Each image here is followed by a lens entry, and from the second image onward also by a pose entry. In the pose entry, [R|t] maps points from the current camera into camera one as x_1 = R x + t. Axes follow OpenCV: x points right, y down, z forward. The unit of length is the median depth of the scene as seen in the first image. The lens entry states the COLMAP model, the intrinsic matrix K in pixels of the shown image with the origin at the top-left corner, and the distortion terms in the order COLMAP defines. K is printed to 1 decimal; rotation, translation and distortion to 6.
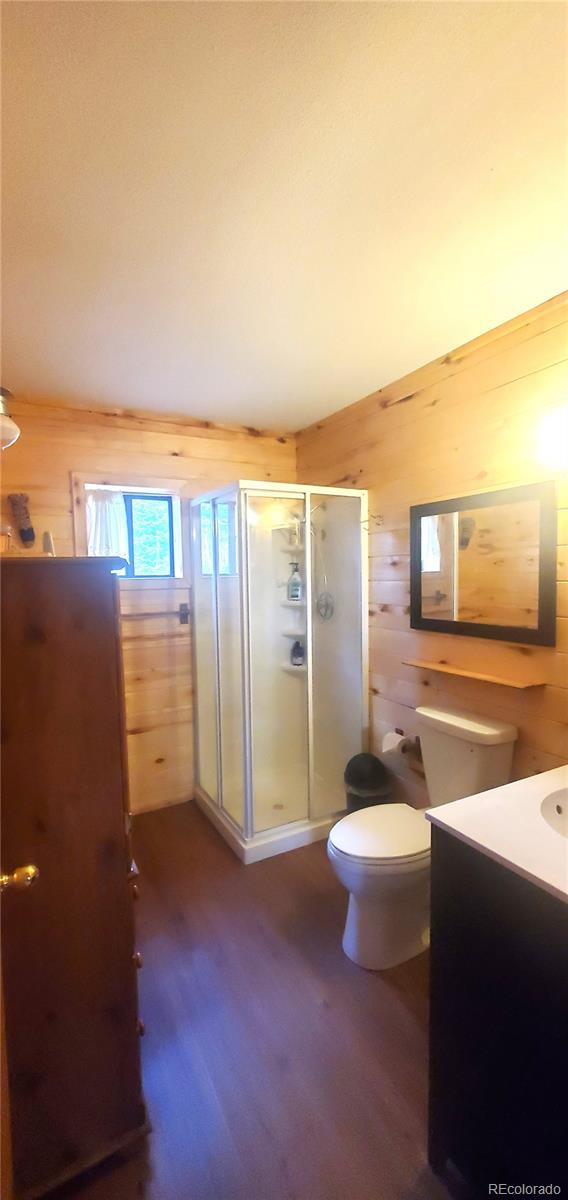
lens RADIAL K [[476.0, 0, 302.7], [0, 476.0, 601.0], [0, 0, 1]] dist [-0.000894, -0.000006]
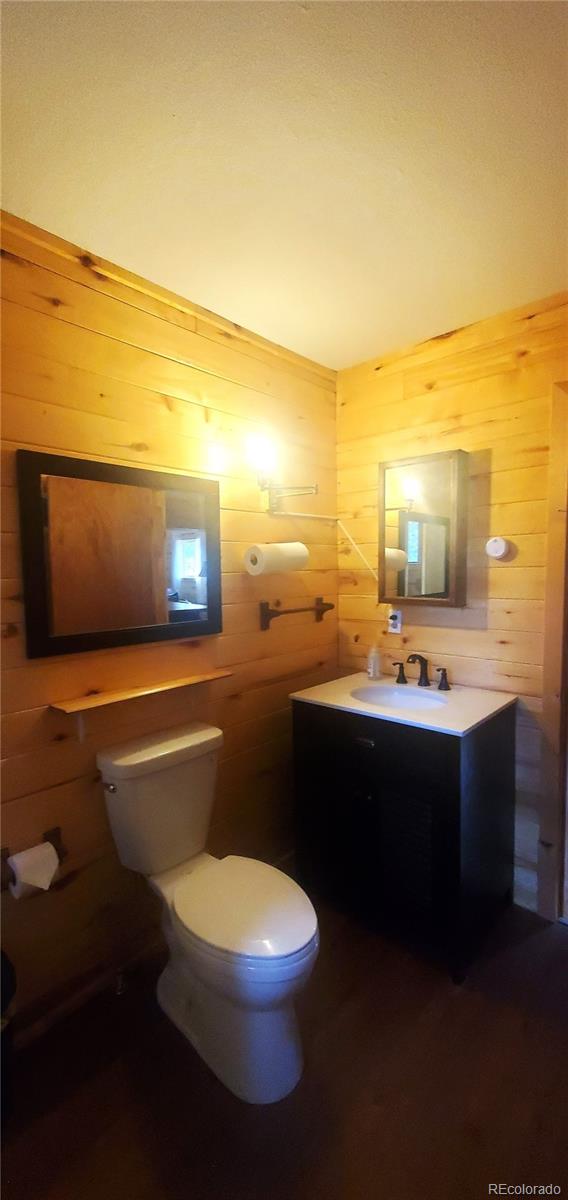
lens RADIAL K [[476.0, 0, 302.7], [0, 476.0, 601.0], [0, 0, 1]] dist [-0.000894, -0.000006]
pose [[-0.312316, -0.046617, 0.948834, -0.406504], [0.070908, 0.994865, 0.072219, -0.030406], [-0.947328, 0.089835, -0.307406, 0.807263]]
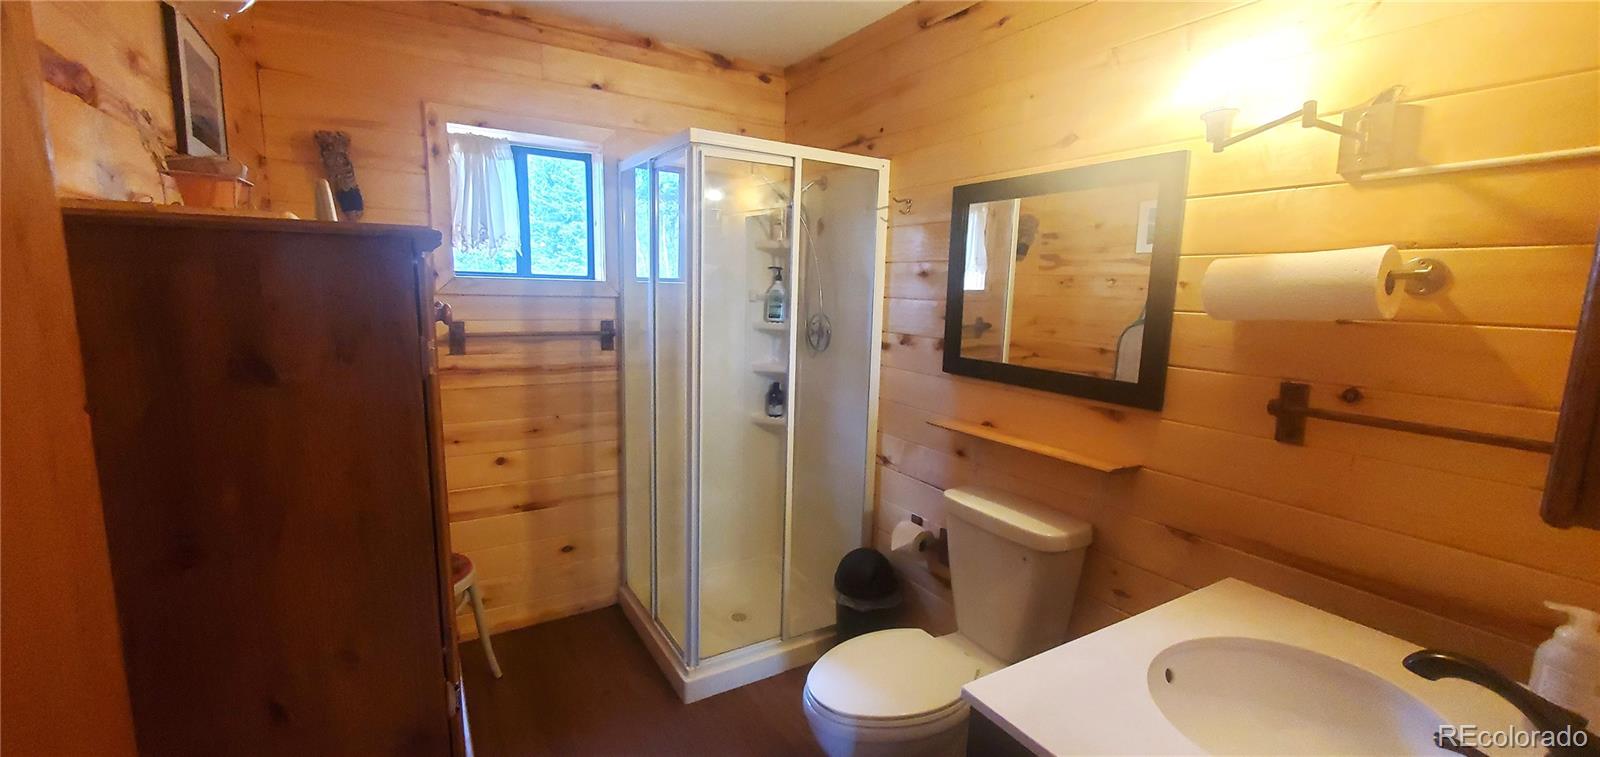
lens RADIAL K [[642.5, 0, 813.7], [0, 642.5, 381.0], [0, 0, 1]] dist [0.003787, 0.000203]
pose [[0.998483, 0.040451, 0.037352, 0.010194], [-0.043601, 0.995184, 0.087794, -0.001384], [-0.033621, -0.089289, 0.995438, 0.093867]]
